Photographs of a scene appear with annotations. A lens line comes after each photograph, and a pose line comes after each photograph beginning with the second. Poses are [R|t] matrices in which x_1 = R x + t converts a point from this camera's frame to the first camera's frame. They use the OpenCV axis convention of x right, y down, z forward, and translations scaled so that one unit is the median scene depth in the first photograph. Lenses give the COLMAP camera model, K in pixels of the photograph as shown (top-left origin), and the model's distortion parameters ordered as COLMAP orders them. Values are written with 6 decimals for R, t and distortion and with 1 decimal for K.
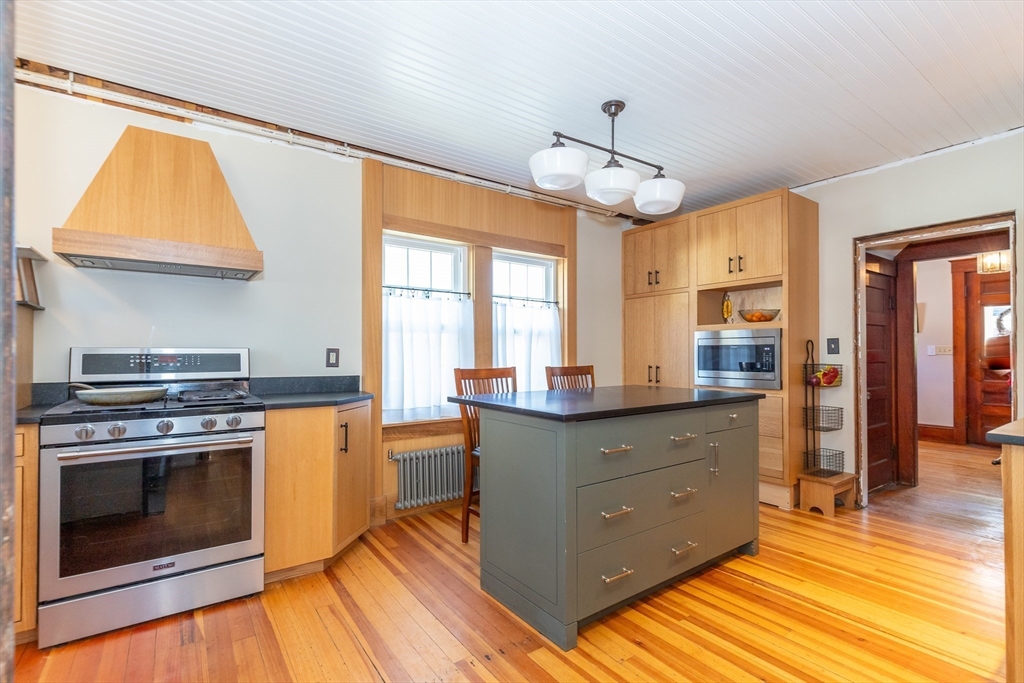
lens RADIAL K [[441.5, 0, 512.0], [0, 441.5, 341.5], [0, 0, 1]] dist [0.001747, 0.000291]
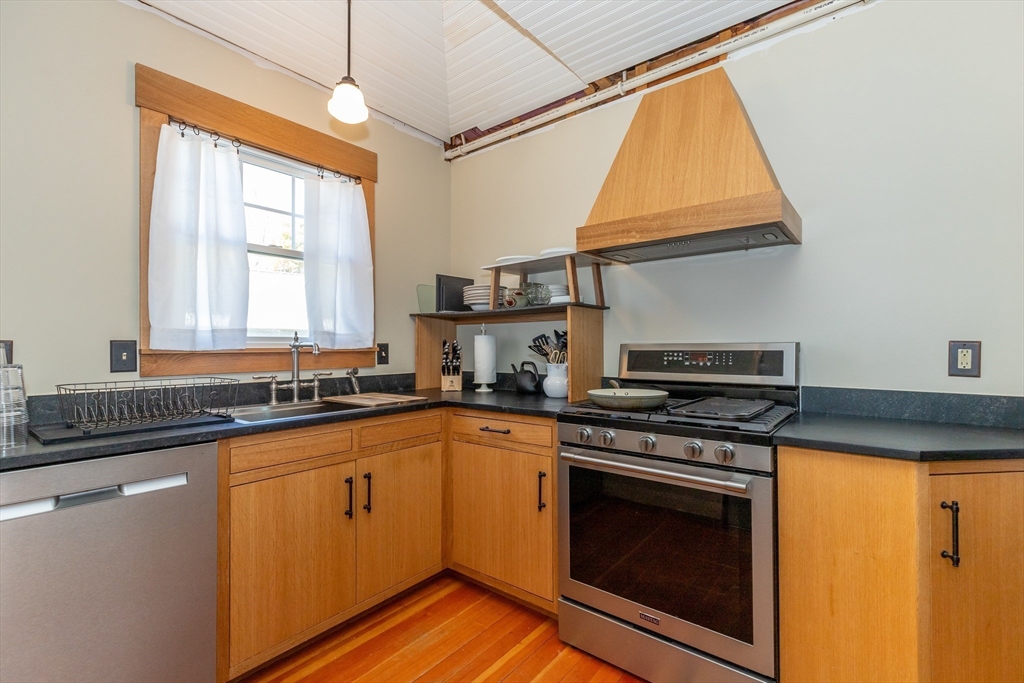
lens RADIAL K [[472.6, 0, 511.4], [0, 472.6, 343.6], [0, 0, 1]] dist [0.003078, -0.000572]
pose [[0.285725, -0.004257, -0.958302, -0.030070], [0.030823, 0.999514, 0.004750, -0.000160], [0.957816, -0.030895, 0.285717, 0.426351]]
